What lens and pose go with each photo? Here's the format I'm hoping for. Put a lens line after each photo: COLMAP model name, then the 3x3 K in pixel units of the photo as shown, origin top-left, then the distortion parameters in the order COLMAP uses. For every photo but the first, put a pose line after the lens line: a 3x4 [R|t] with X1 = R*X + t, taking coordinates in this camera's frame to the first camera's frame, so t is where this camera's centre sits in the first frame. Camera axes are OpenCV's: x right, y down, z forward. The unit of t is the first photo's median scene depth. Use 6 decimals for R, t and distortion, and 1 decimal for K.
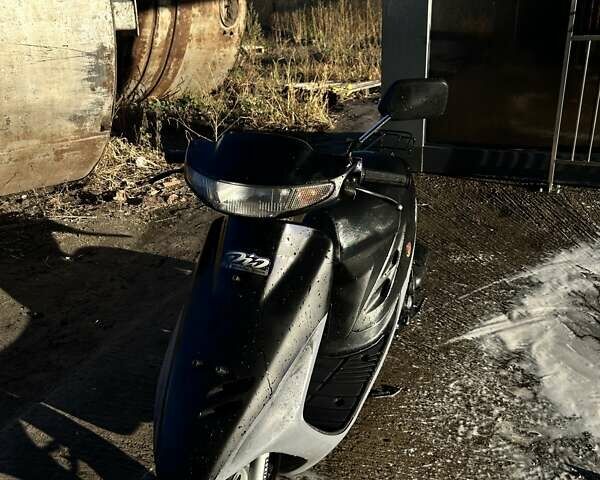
lens RADIAL K [[646.3, 0, 300.0], [0, 646.3, 240.0], [0, 0, 1]] dist [0.023617, 0.005409]
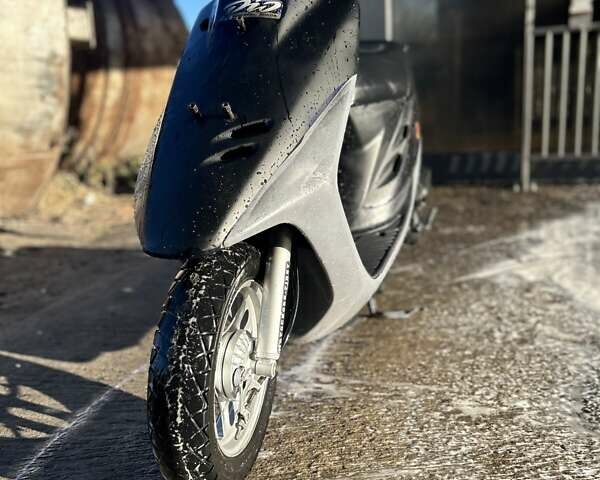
lens RADIAL K [[642.0, 0, 296.4], [0, 642.0, 241.1], [0, 0, 1]] dist [0.008965, 0.028642]
pose [[0.996108, -0.032287, 0.082012, -0.048385], [0.047186, 0.981262, -0.186813, 0.217642], [-0.074443, 0.189956, 0.978966, 0.133734]]
